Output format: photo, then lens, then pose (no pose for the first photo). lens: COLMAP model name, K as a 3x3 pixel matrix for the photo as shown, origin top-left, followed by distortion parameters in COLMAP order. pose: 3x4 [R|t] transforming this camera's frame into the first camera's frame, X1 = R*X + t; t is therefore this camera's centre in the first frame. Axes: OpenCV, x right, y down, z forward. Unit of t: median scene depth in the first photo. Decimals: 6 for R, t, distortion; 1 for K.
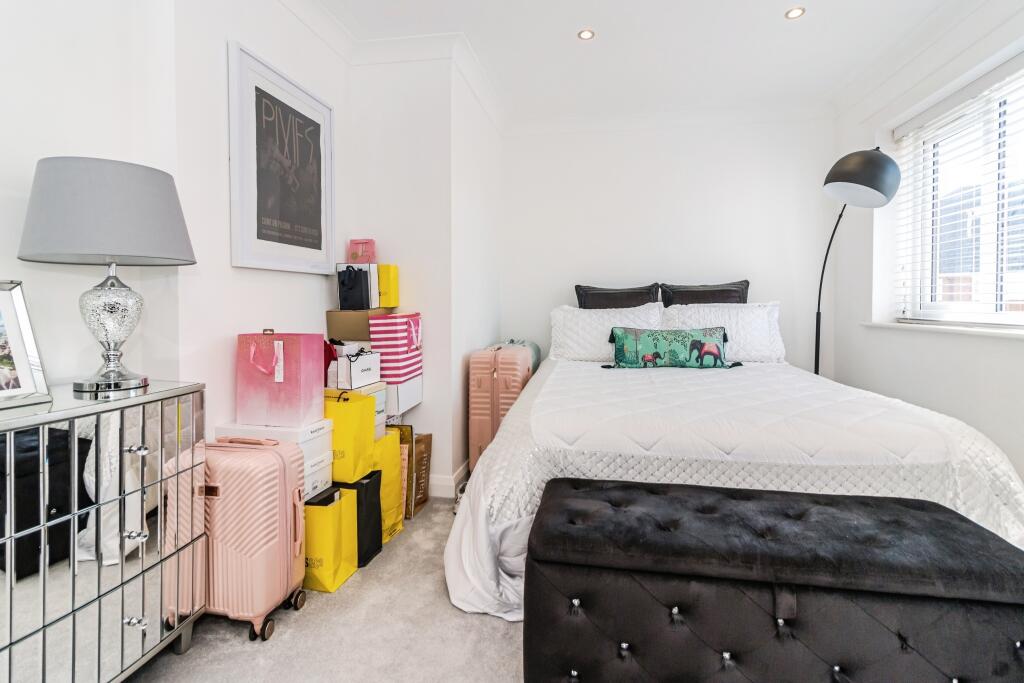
lens RADIAL K [[488.0, 0, 512.4], [0, 488.0, 311.1], [0, 0, 1]] dist [0.000059, 0.000020]
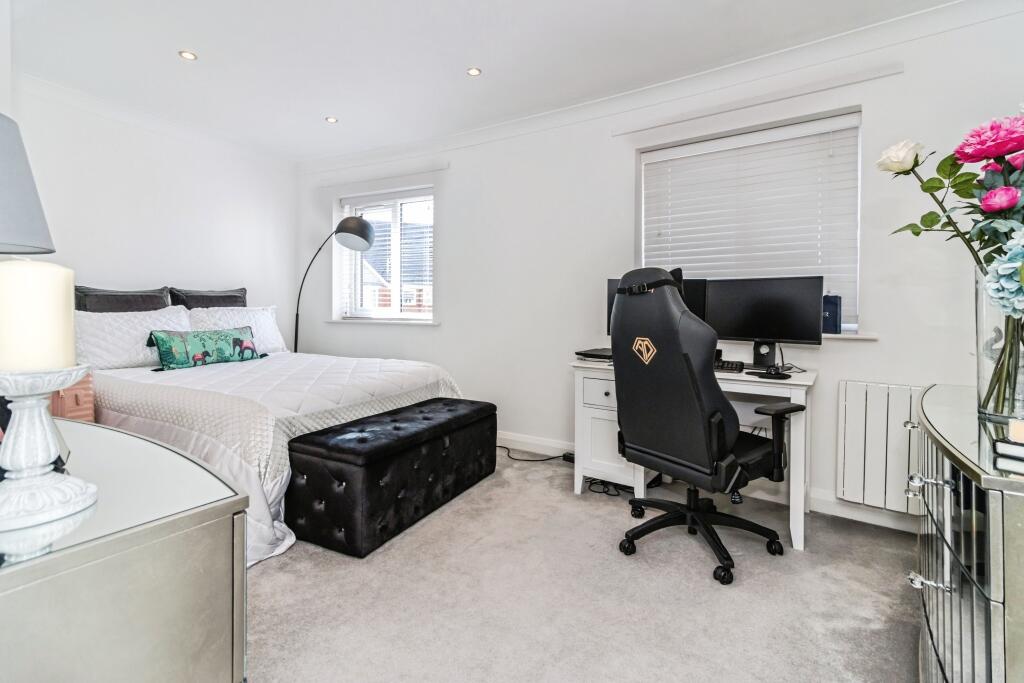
lens RADIAL K [[488.0, 0, 512.4], [0, 488.0, 311.1], [0, 0, 1]] dist [0.000059, 0.000020]
pose [[0.280048, -0.003398, 0.959980, -0.571395], [0.008569, 0.999963, 0.001040, -0.001413], [-0.959948, 0.007935, 0.280067, 0.024606]]
